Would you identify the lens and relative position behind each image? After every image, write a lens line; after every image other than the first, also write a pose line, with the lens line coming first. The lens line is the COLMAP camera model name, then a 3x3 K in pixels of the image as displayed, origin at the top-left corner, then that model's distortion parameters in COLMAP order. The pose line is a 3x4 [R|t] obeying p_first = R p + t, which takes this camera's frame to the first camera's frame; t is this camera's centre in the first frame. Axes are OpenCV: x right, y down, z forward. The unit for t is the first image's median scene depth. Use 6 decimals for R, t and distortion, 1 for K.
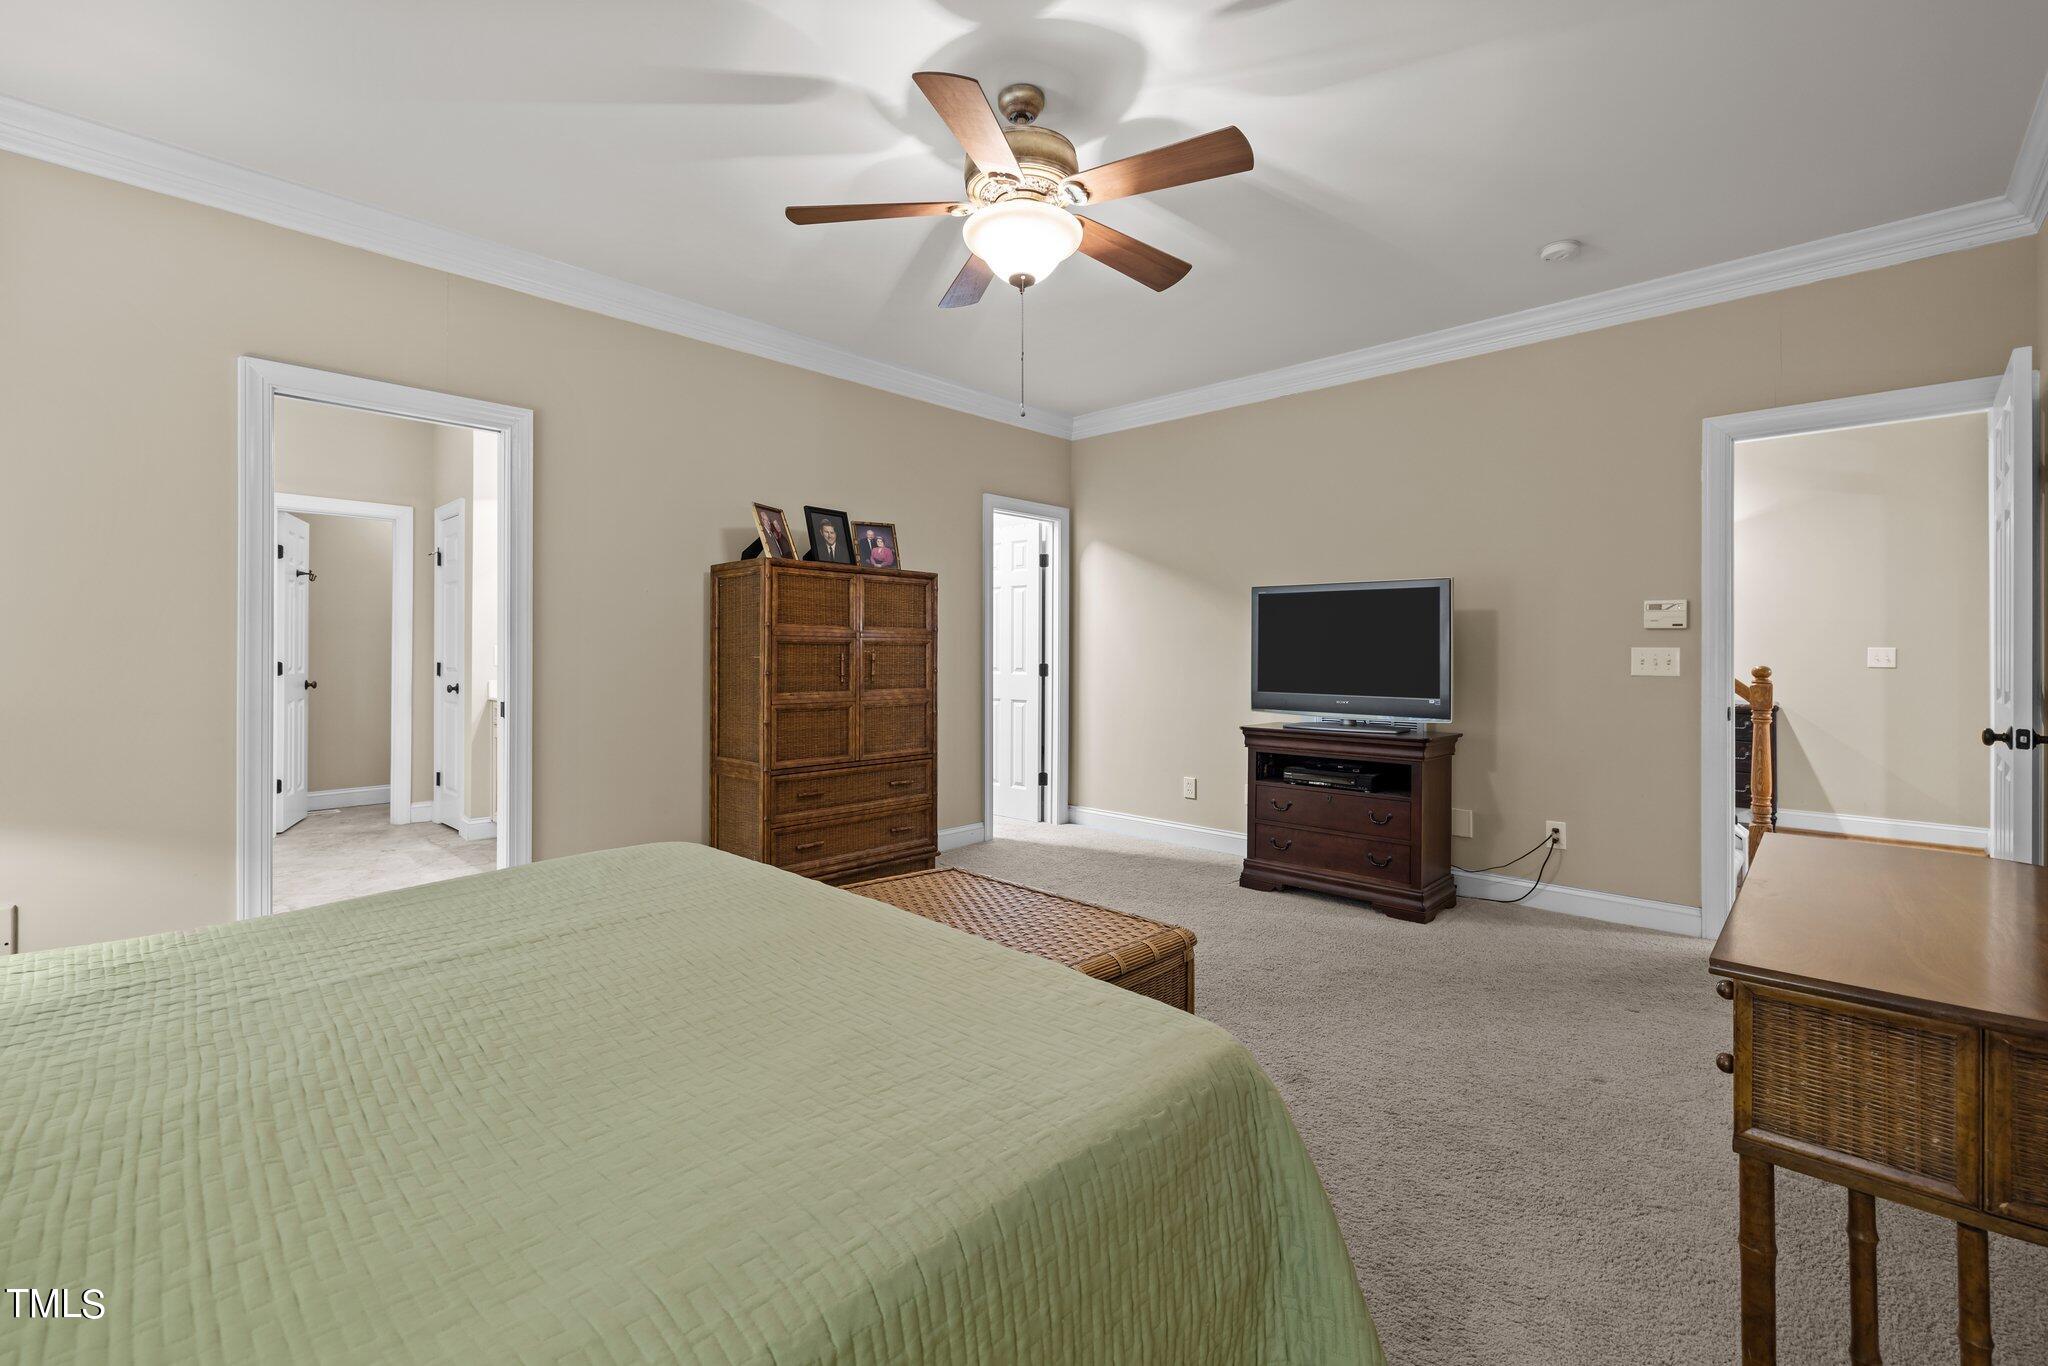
lens RADIAL K [[888.2, 0, 1024.0], [0, 888.2, 683.0], [0, 0, 1]] dist [0.000075, -0.000033]
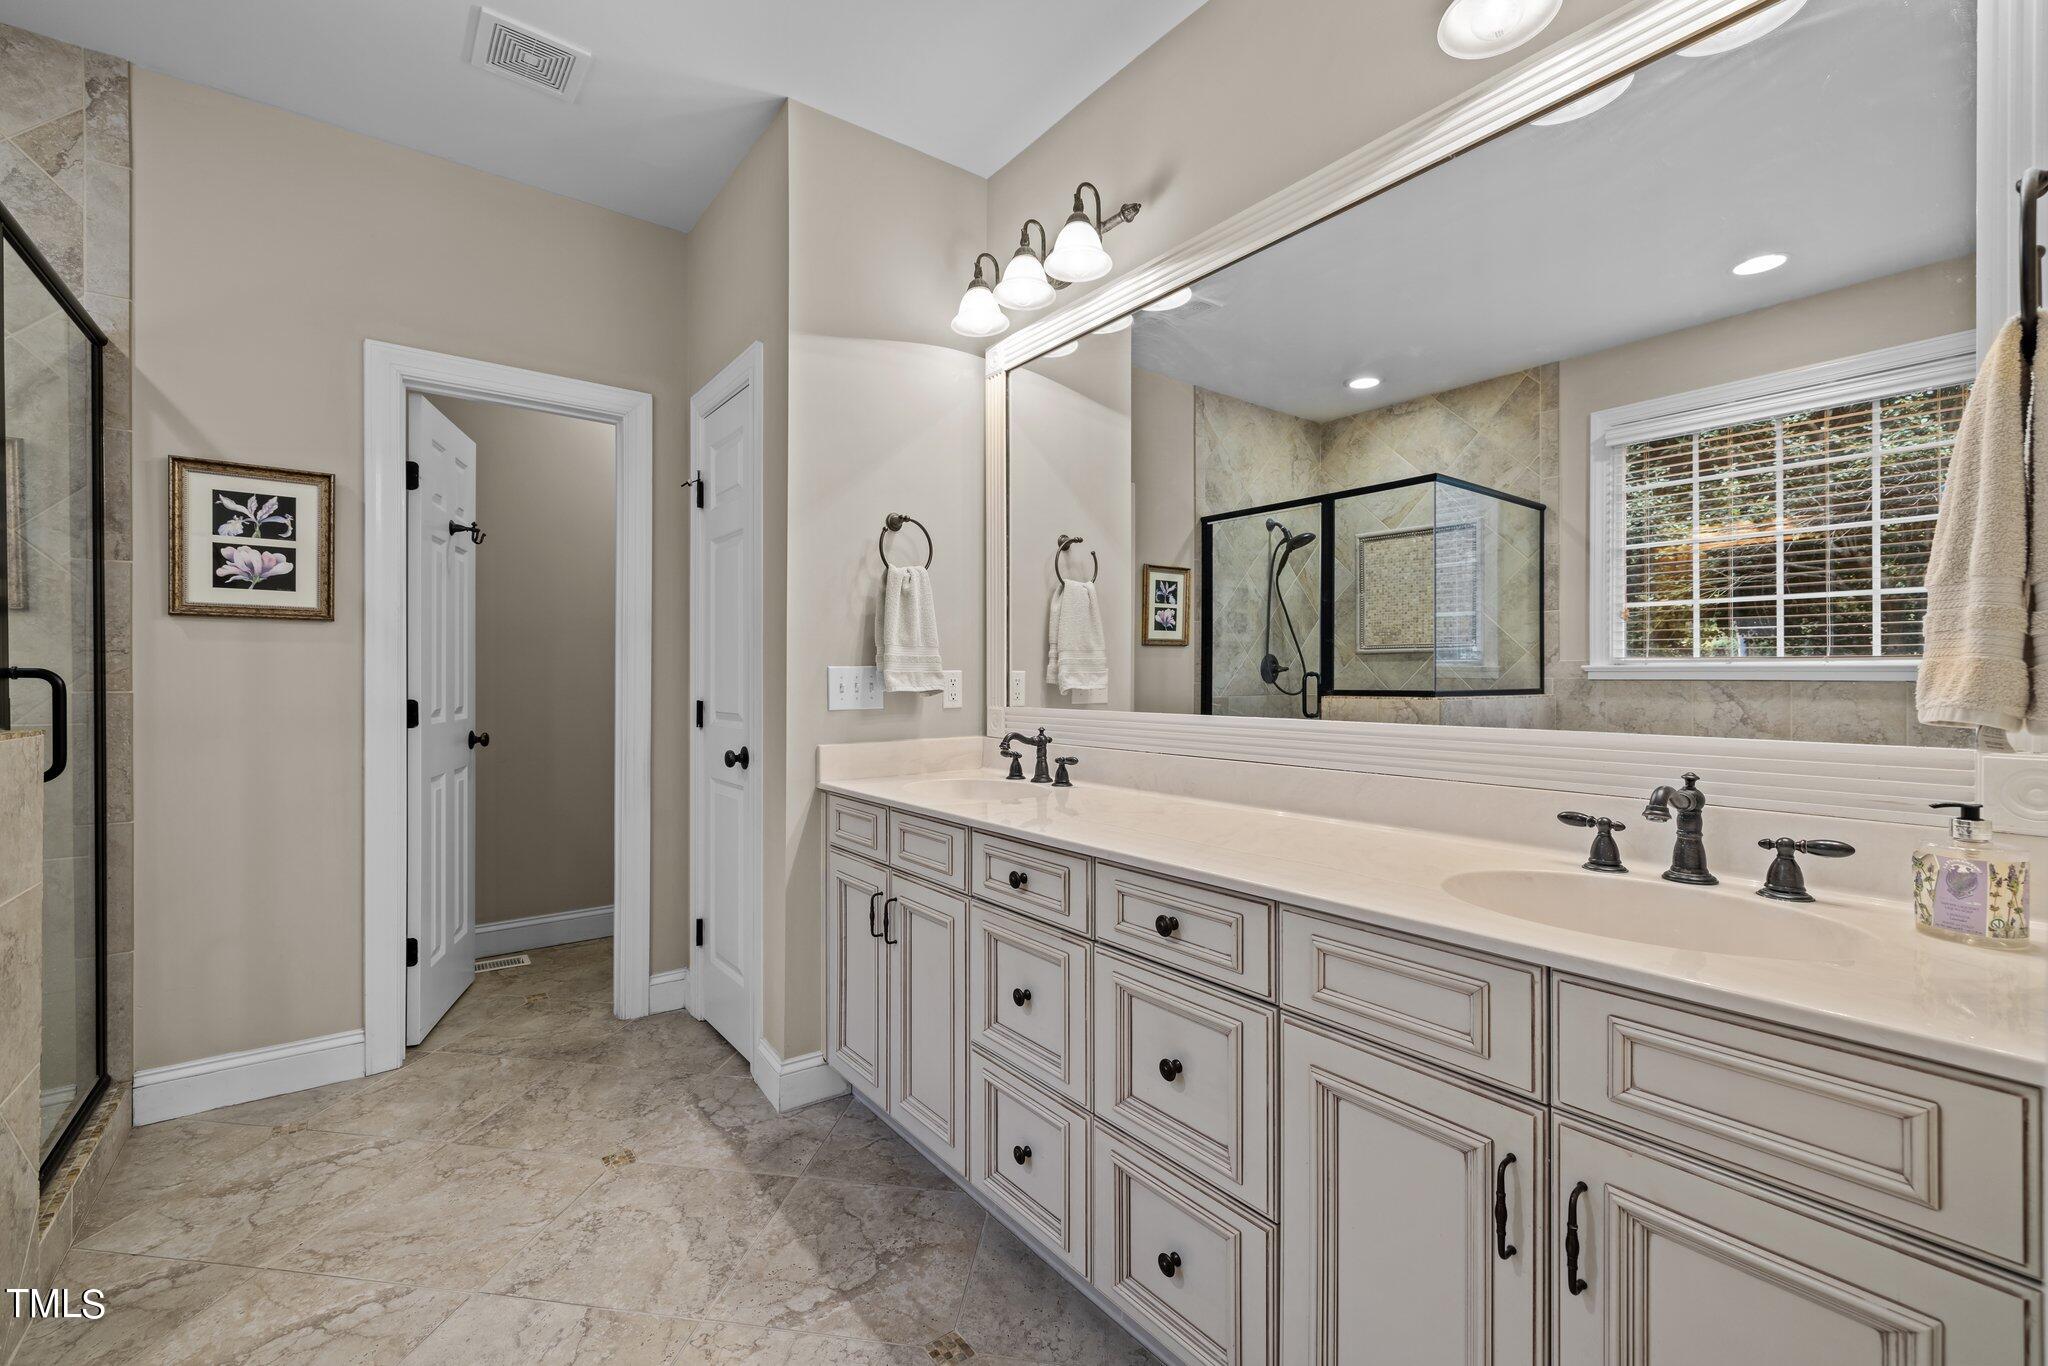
lens RADIAL K [[856.8, 0, 1011.9], [0, 856.8, 680.7], [0, 0, 1]] dist [0.001904, 0.000069]
pose [[0.984045, -0.007008, -0.177782, -0.396681], [0.005099, 0.999924, -0.011189, -0.026357], [0.177847, 0.010104, 0.984006, 0.551123]]
